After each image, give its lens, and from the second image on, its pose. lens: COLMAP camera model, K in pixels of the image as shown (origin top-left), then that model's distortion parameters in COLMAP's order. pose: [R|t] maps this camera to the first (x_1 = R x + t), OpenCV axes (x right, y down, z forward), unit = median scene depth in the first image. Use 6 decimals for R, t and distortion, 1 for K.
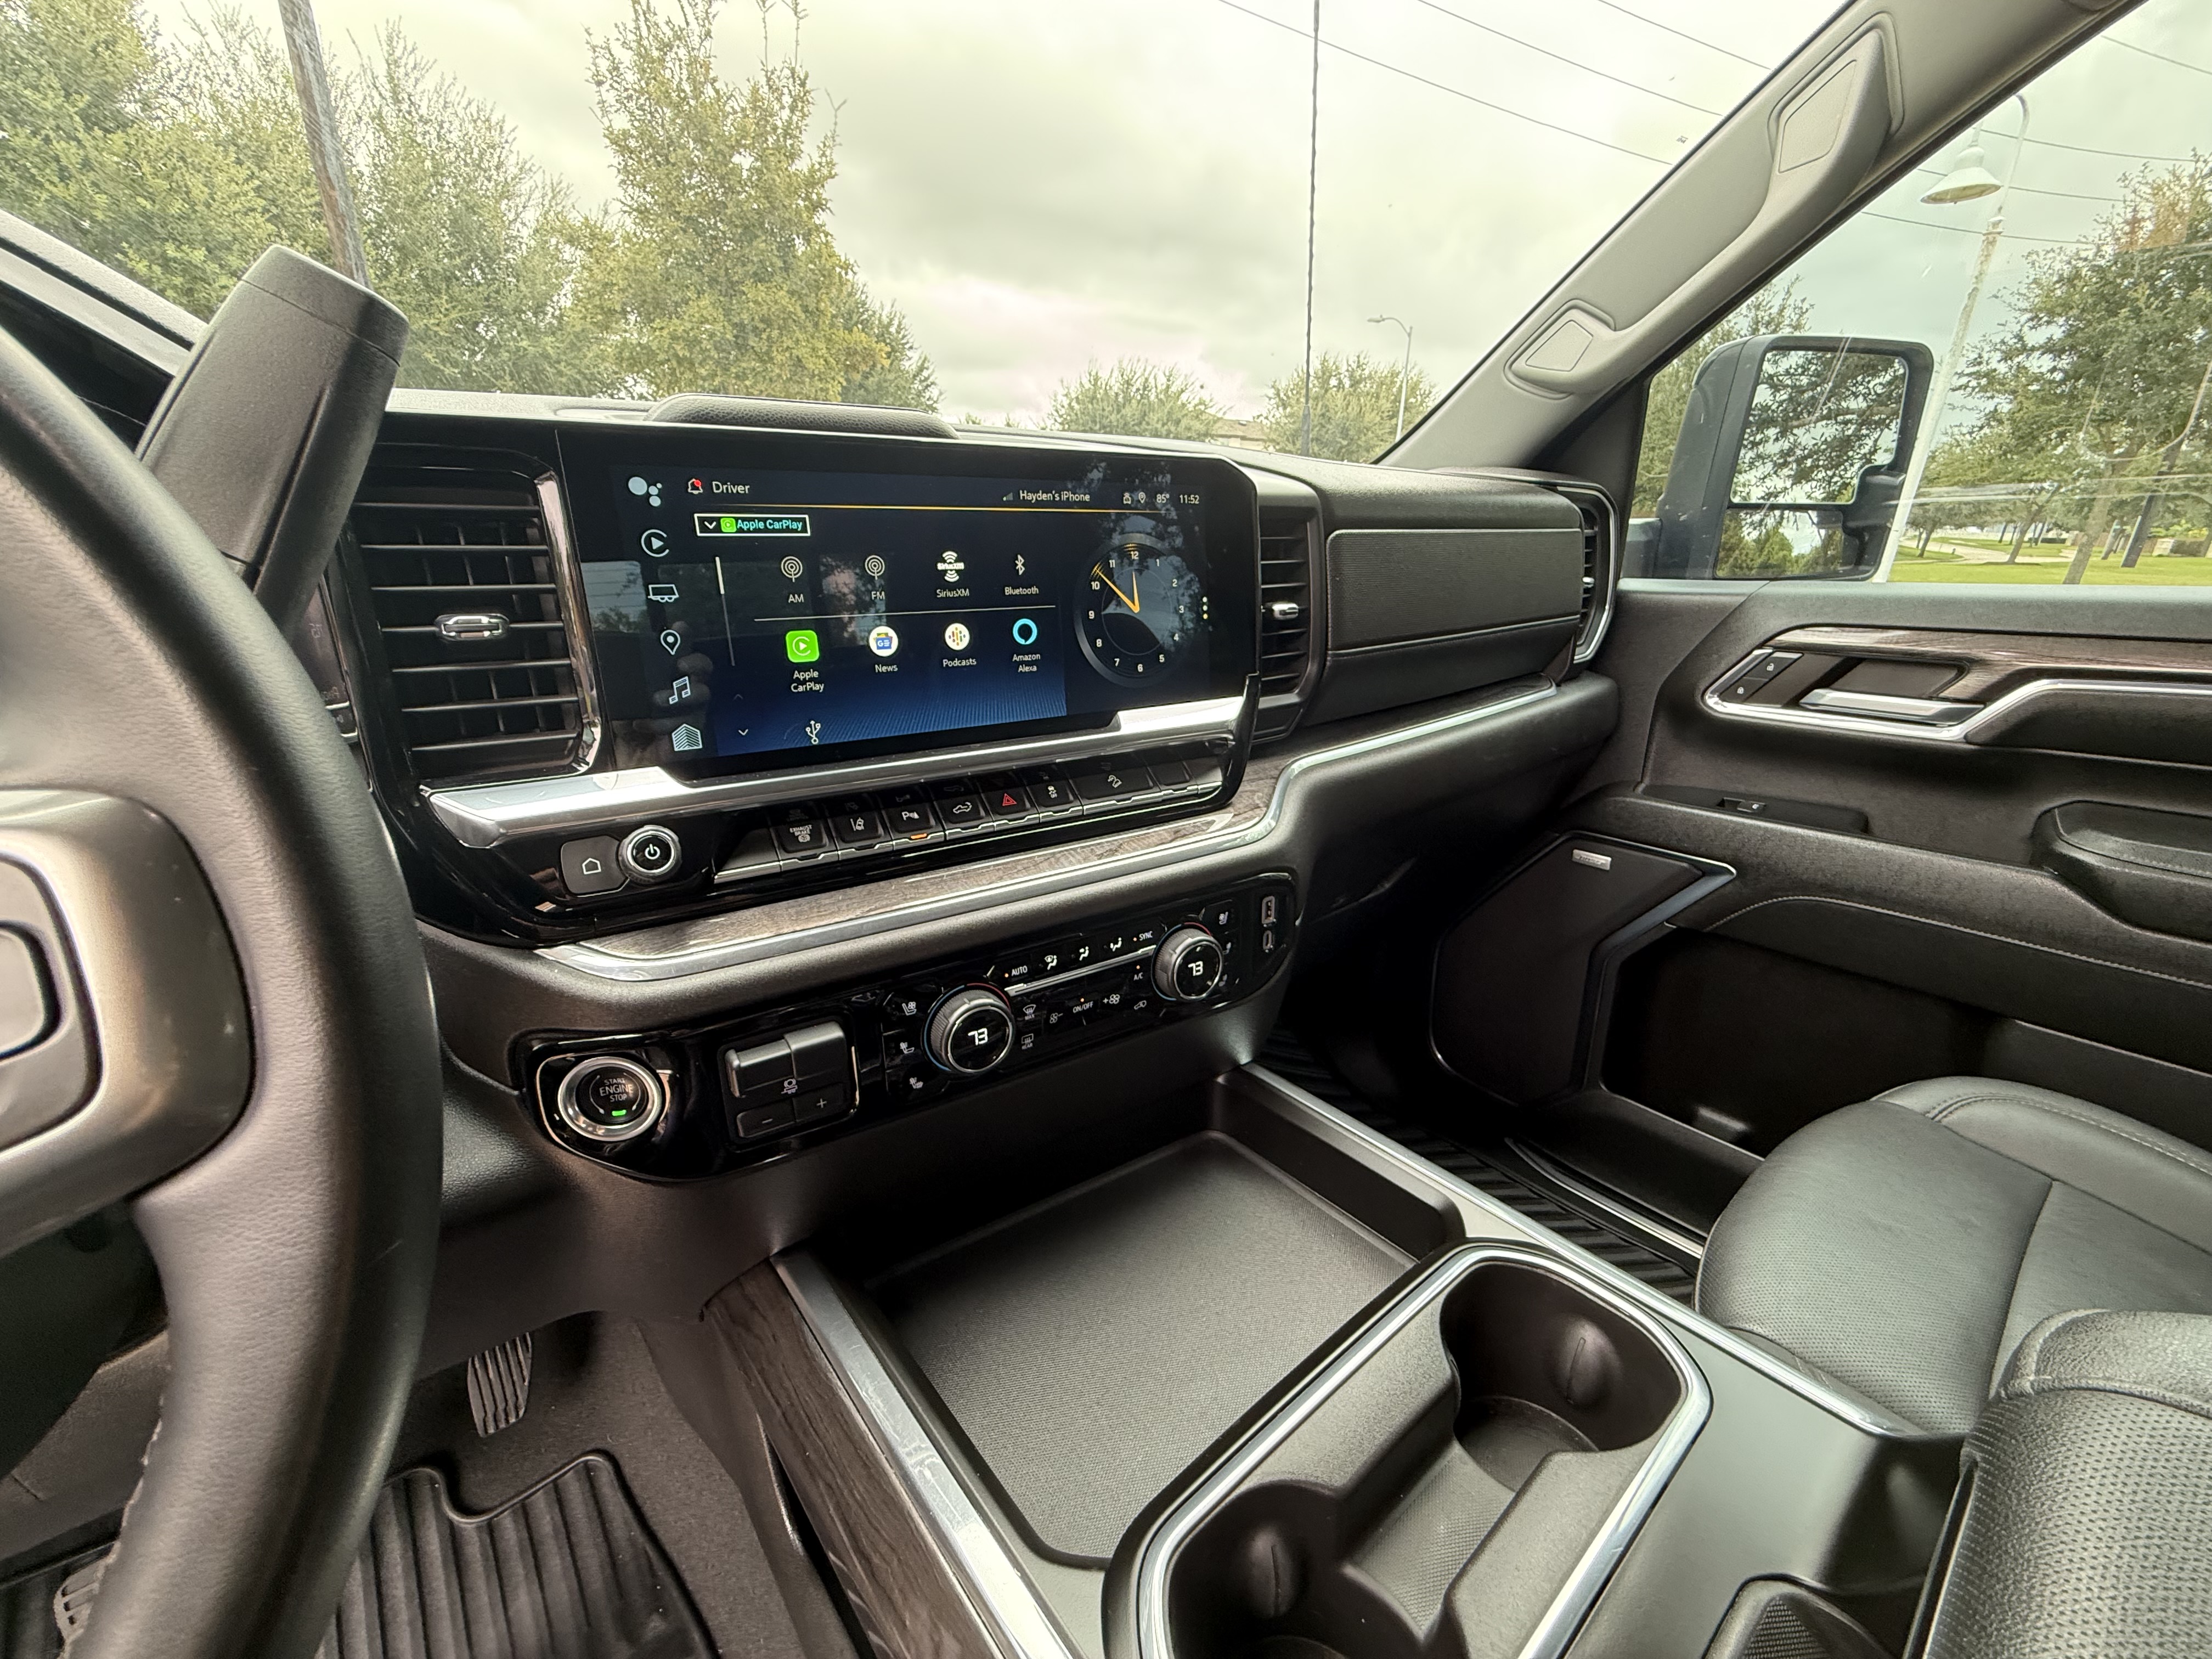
lens RADIAL K [[894.4, 0, 1100.9], [0, 894.4, 835.9], [0, 0, 1]] dist [0.002818, -0.001037]
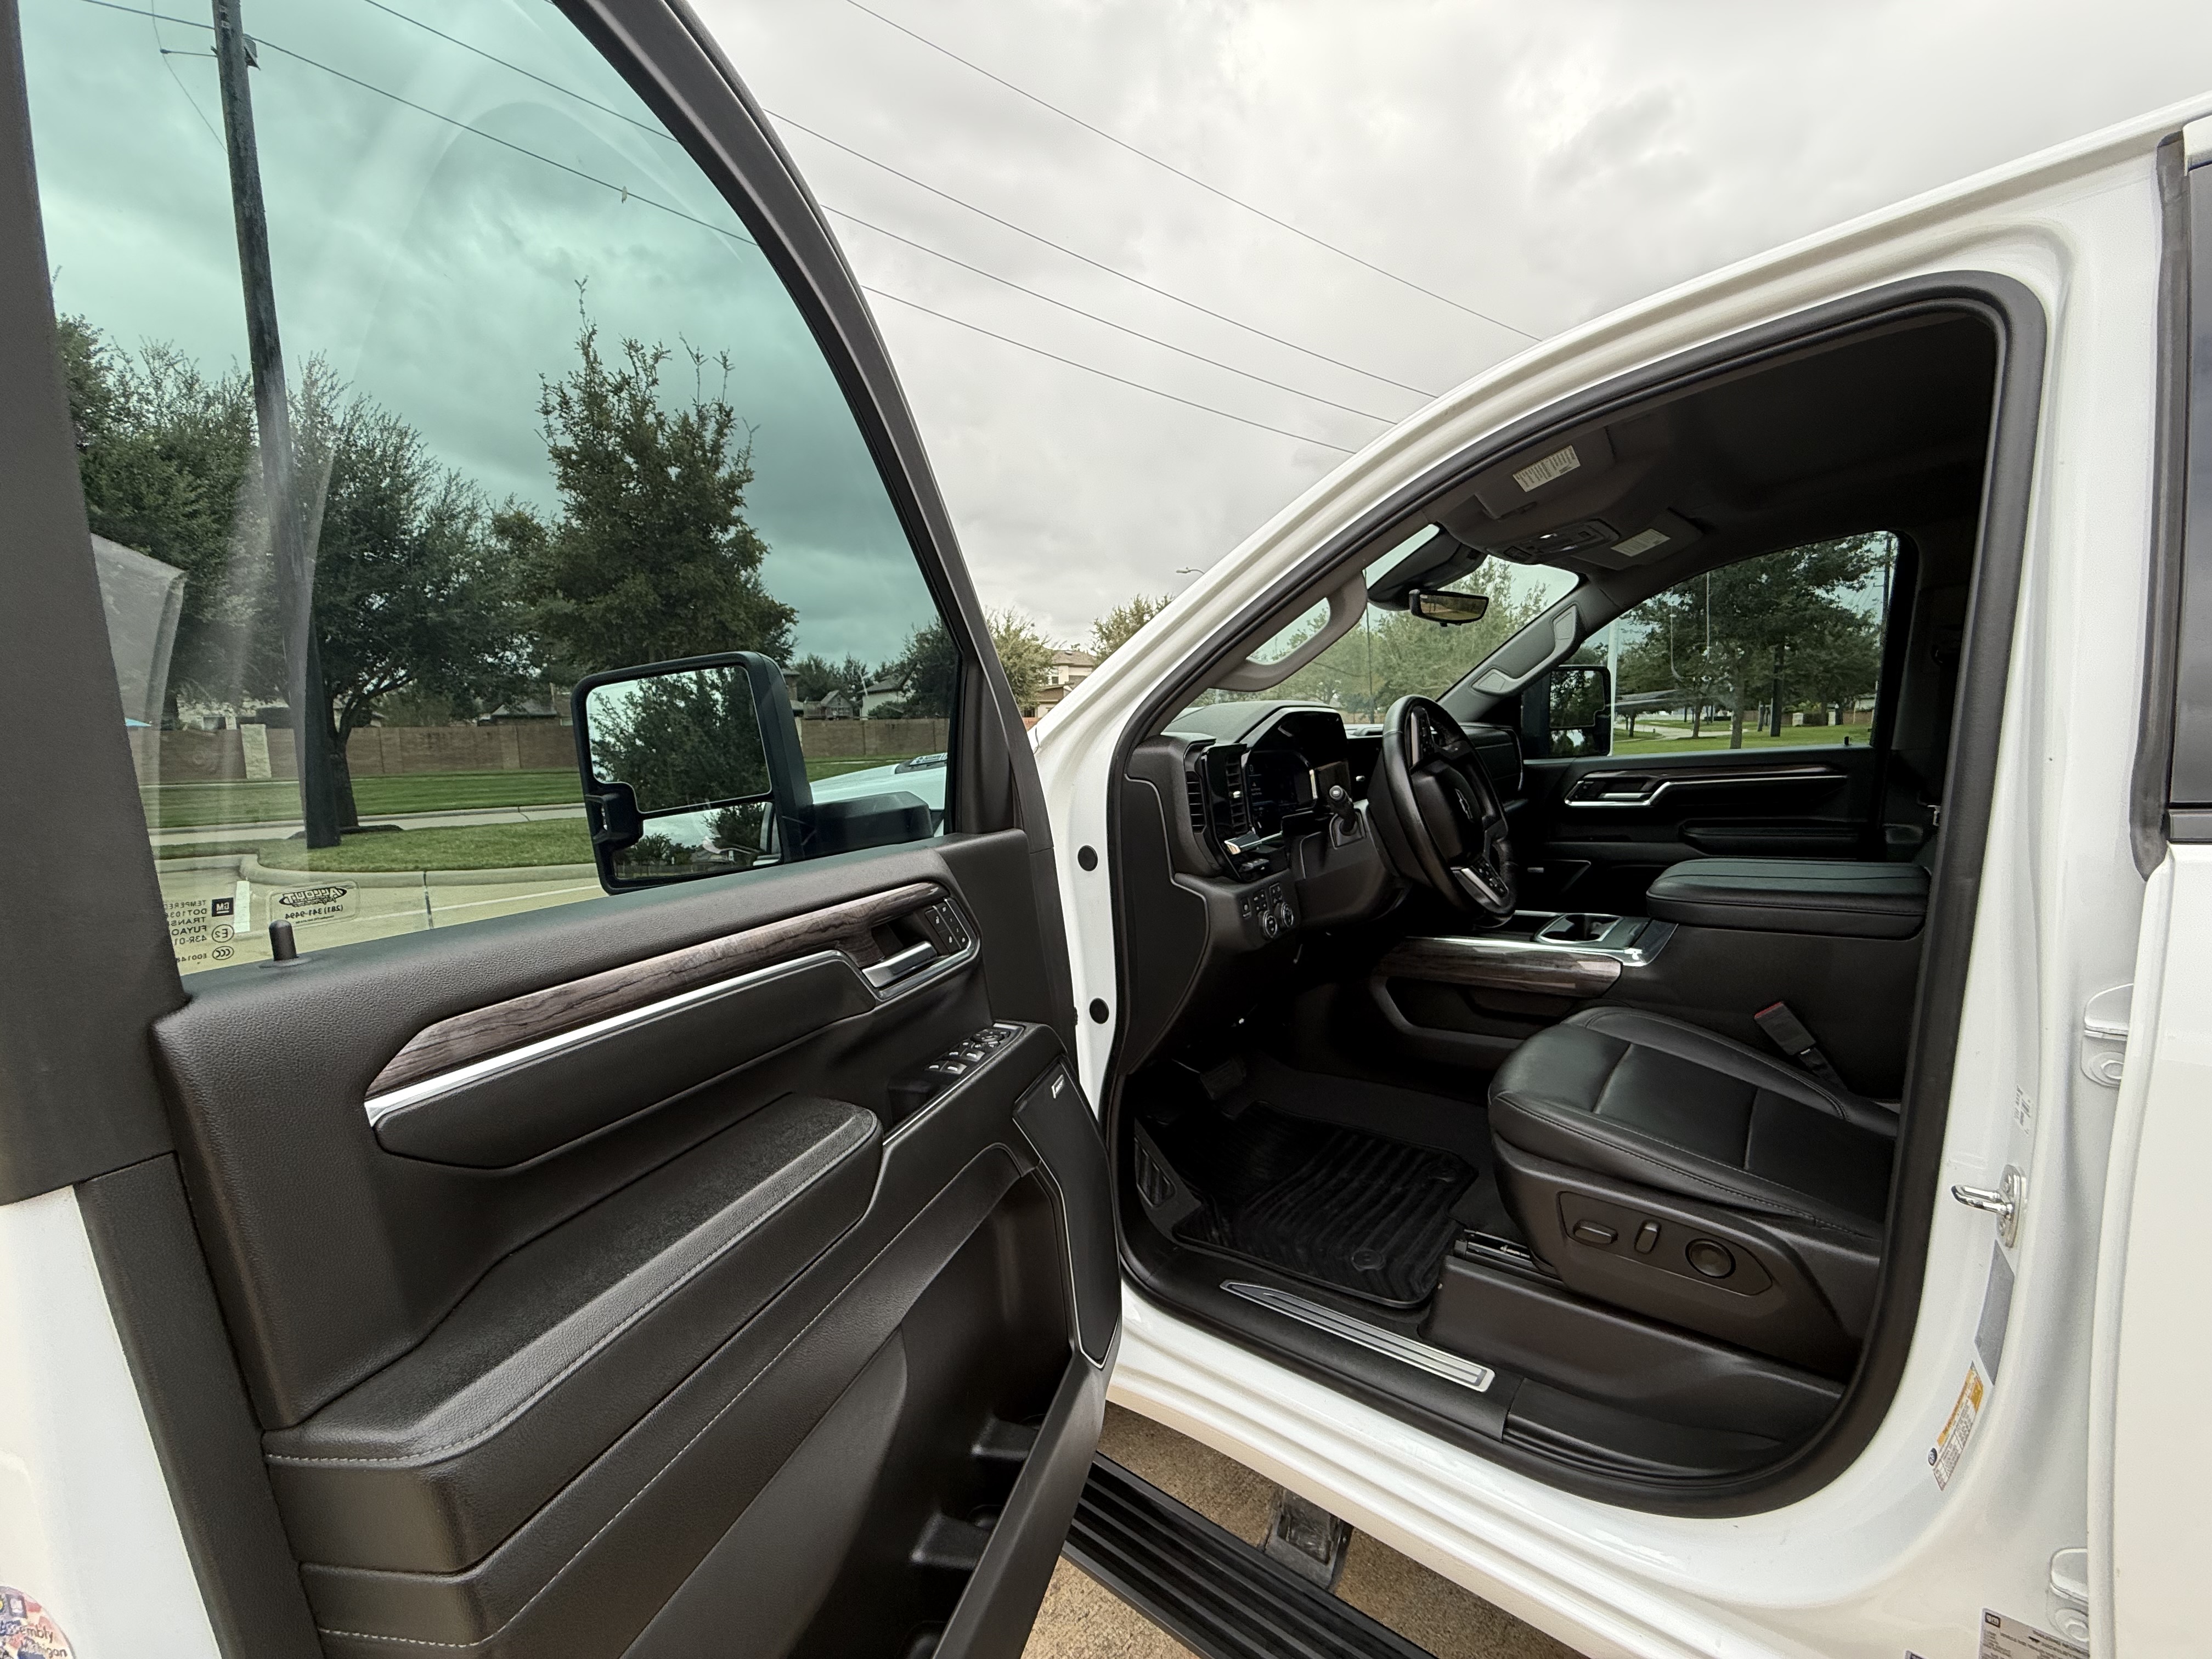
lens RADIAL K [[894.4, 0, 1107.6], [0, 894.4, 833.3], [0, 0, 1]] dist [0.002818, -0.001037]
pose [[0.980341, -0.070673, 0.184218, -0.093201], [0.111349, 0.968933, -0.220839, 0.030454], [-0.162888, 0.237010, 0.957755, -0.105017]]
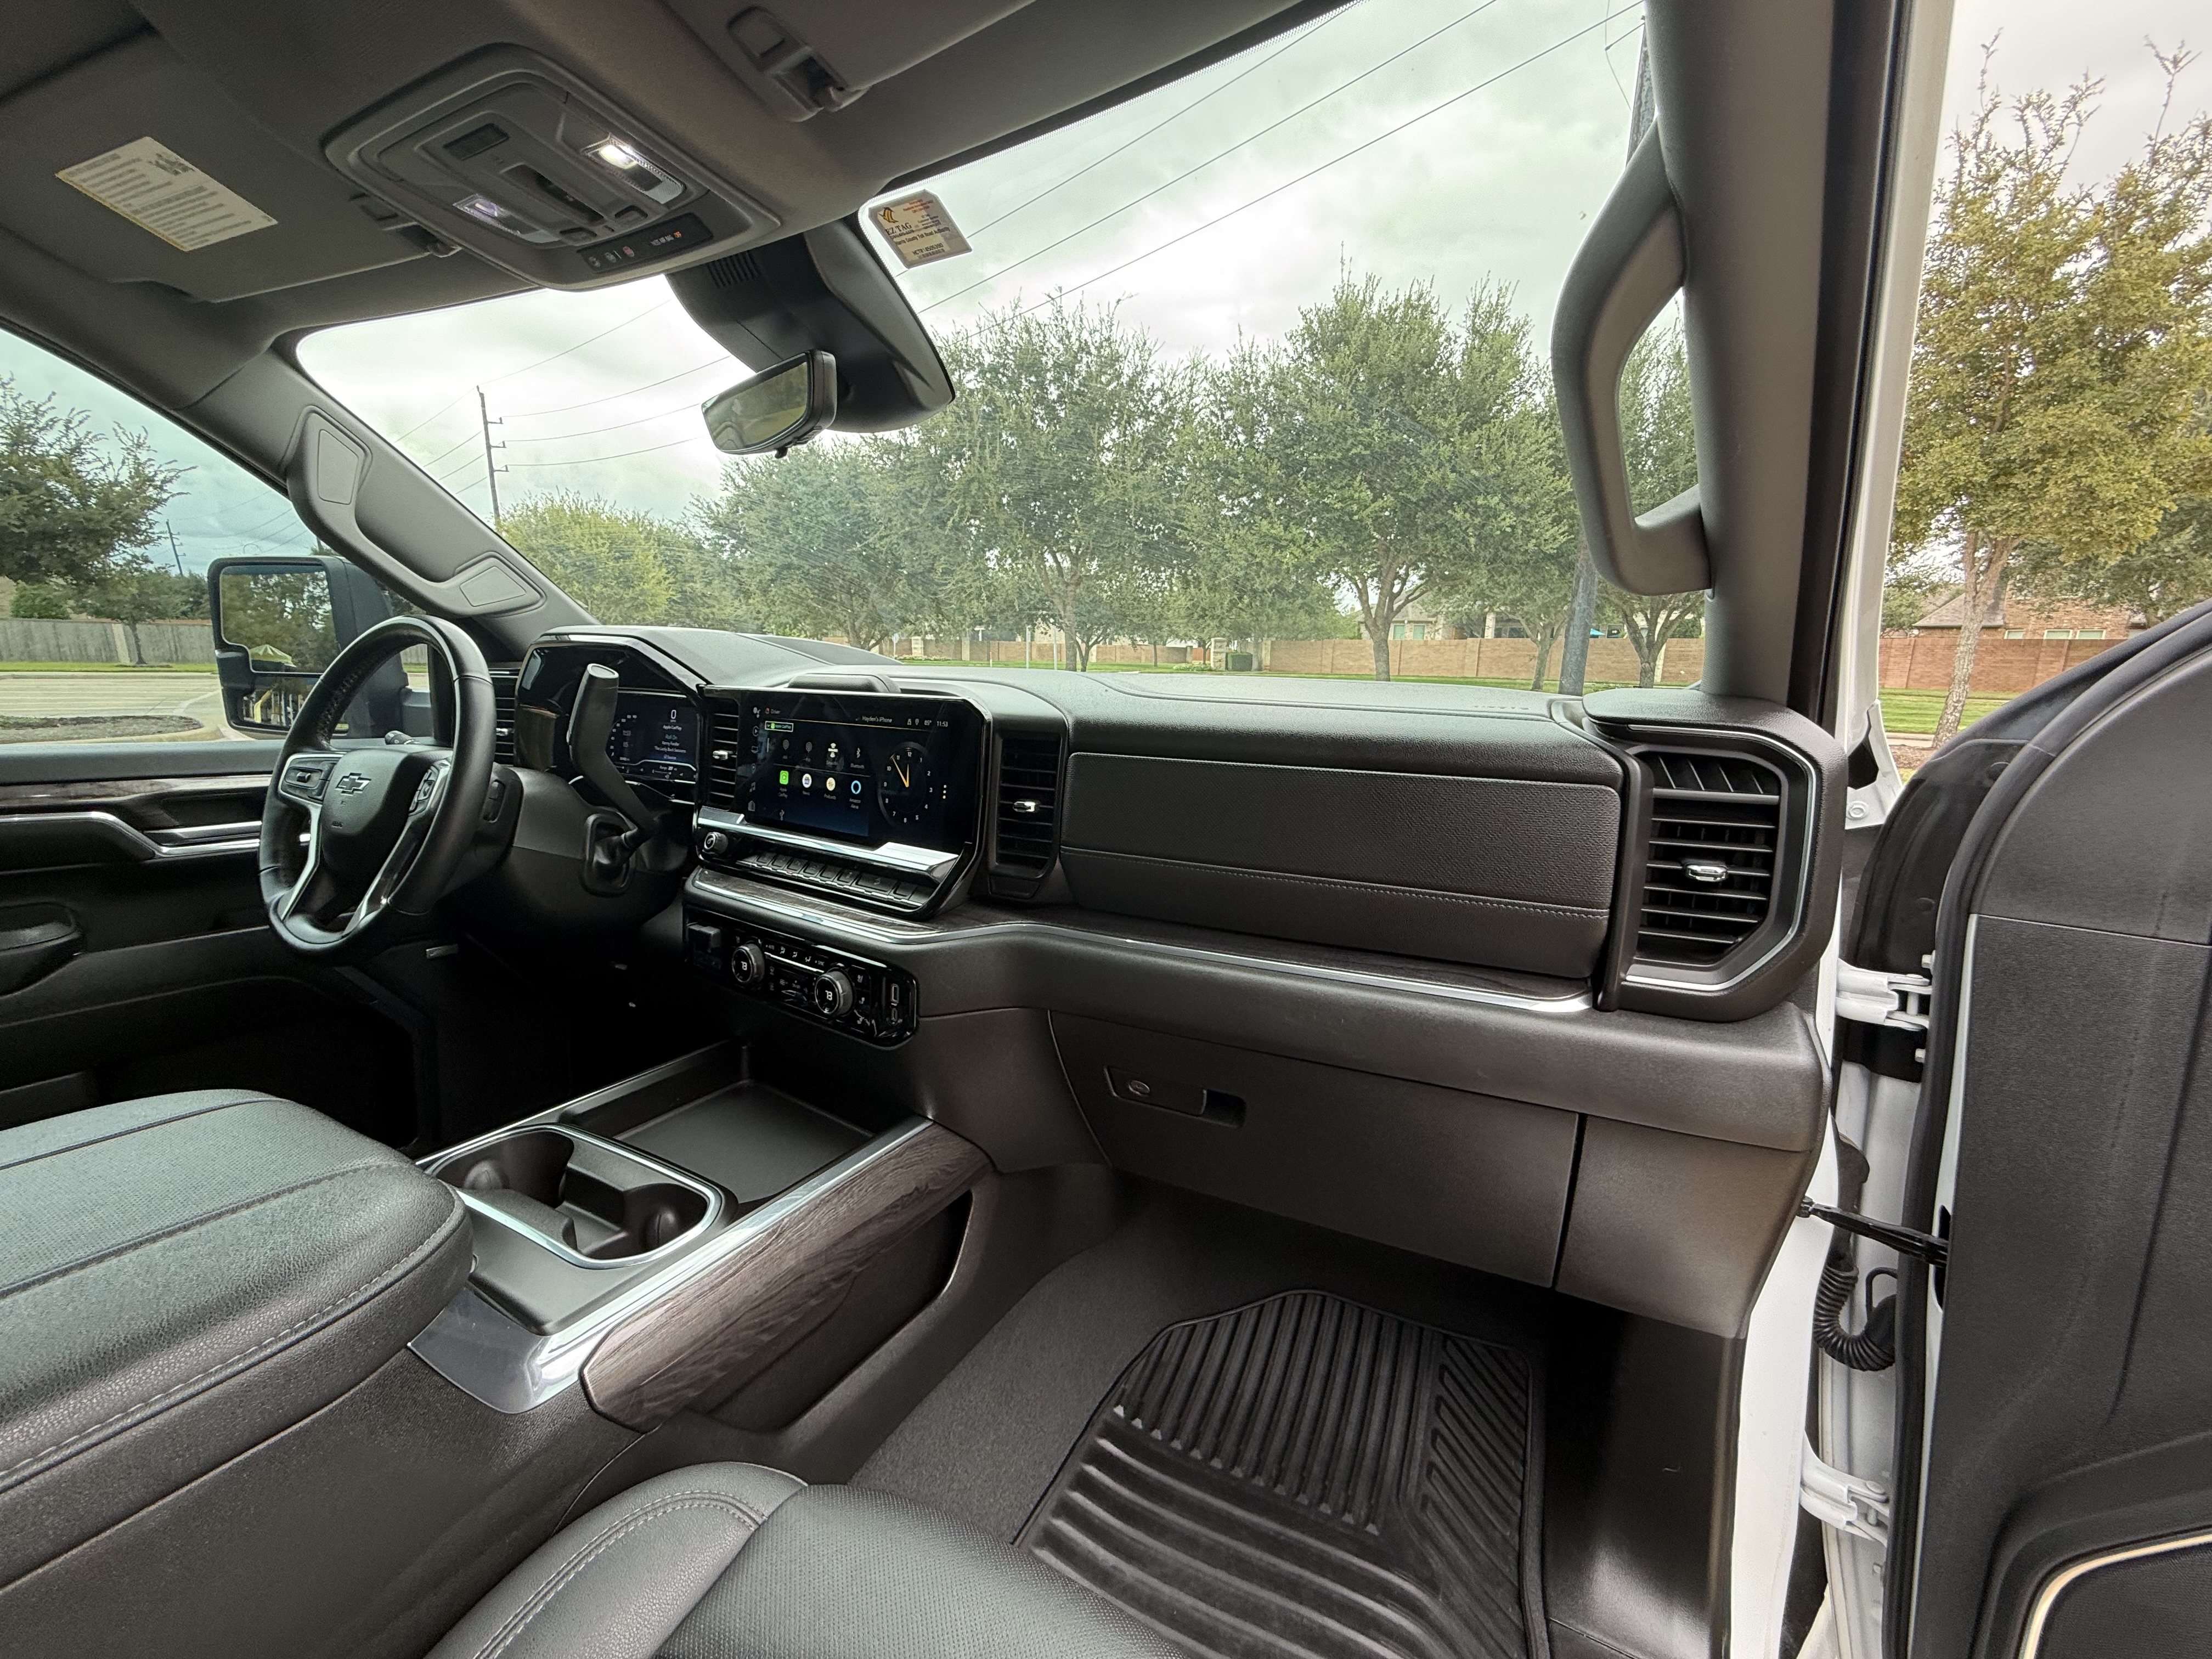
lens RADIAL K [[894.4, 0, 1093.9], [0, 894.4, 834.8], [0, 0, 1]] dist [0.002818, -0.001037]
pose [[0.354146, 0.171512, -0.919328, 0.117920], [-0.321994, 0.945295, 0.052317, -0.025394], [0.878010, 0.277490, 0.389998, 0.047698]]
